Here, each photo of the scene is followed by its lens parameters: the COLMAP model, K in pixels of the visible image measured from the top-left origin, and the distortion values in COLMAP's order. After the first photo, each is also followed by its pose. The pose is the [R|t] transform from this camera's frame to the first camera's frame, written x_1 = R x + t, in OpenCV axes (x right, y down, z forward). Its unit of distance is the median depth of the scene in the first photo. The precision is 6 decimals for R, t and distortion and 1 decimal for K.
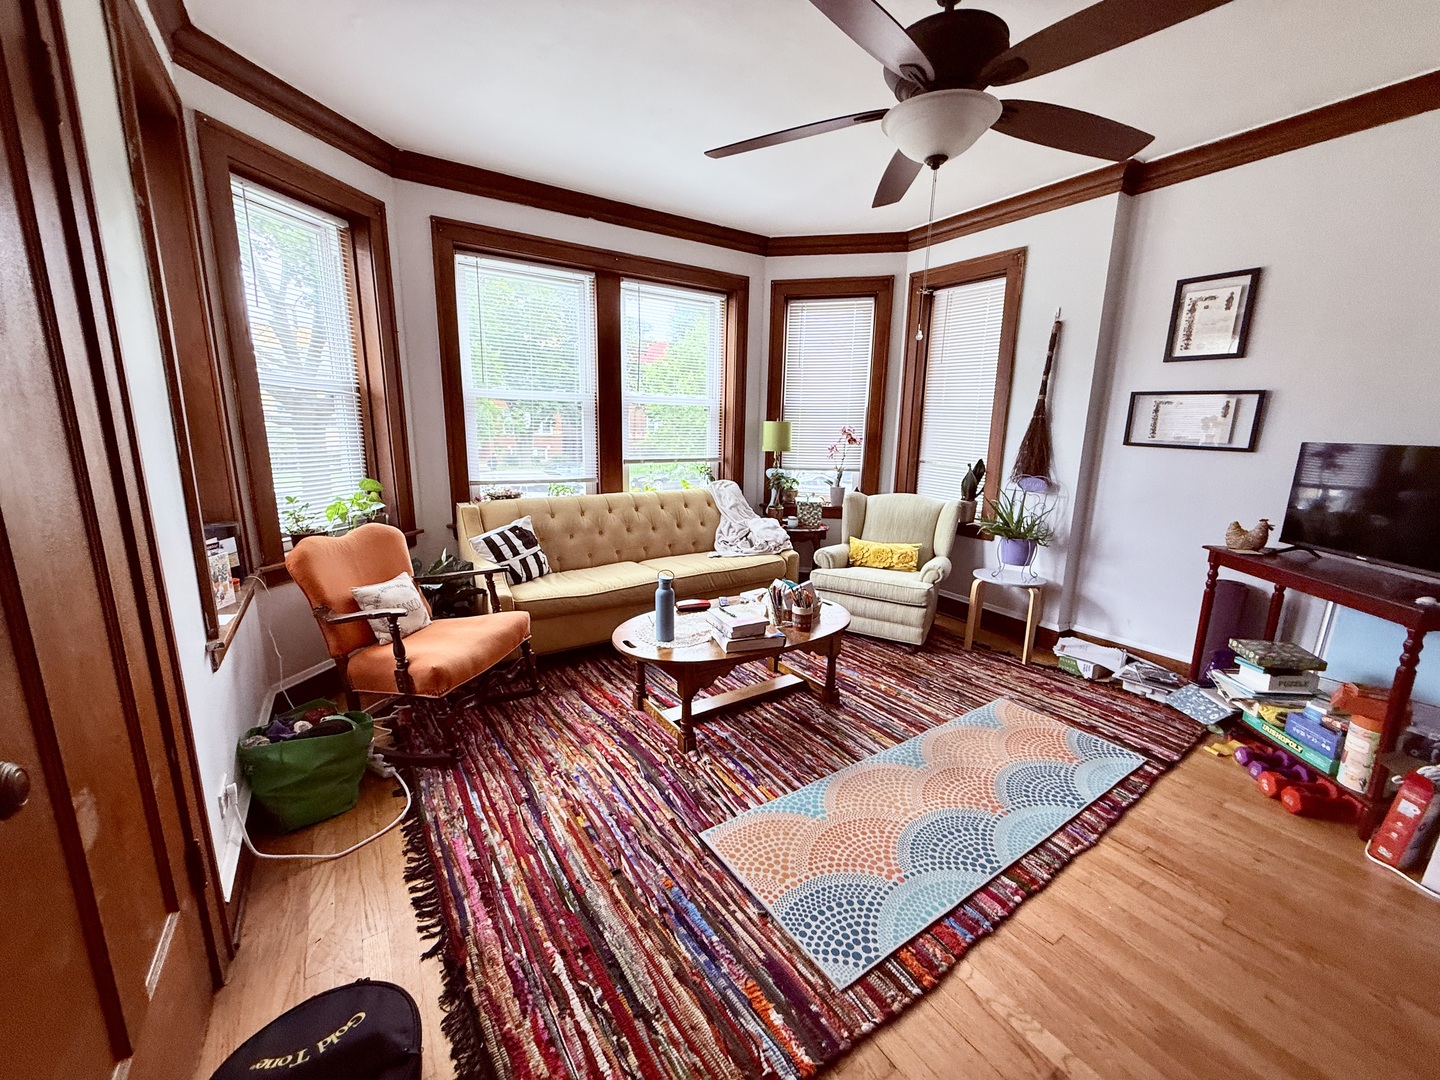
lens RADIAL K [[571.8, 0, 718.3], [0, 571.8, 542.4], [0, 0, 1]] dist [-0.000672, -0.000413]
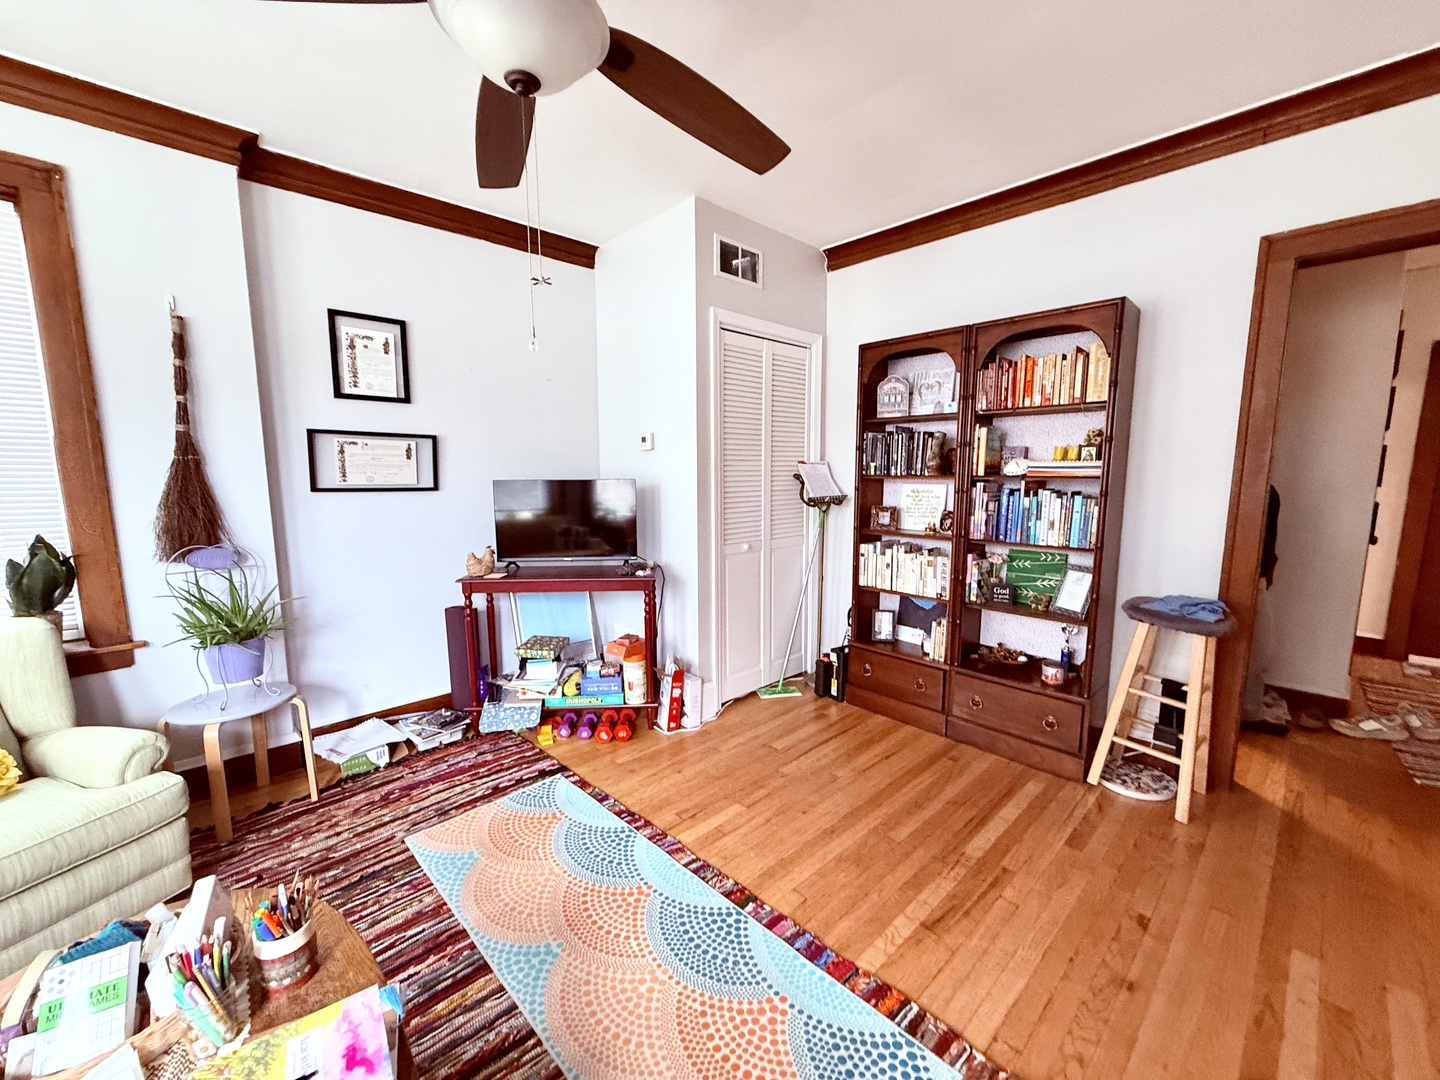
lens RADIAL K [[571.8, 0, 718.7], [0, 571.8, 541.9], [0, 0, 1]] dist [-0.000672, -0.000413]
pose [[-0.177099, -0.145019, 0.973450, -0.236398], [0.199910, 0.963165, 0.179857, -0.145813], [-0.963676, 0.226455, -0.141585, 0.625810]]
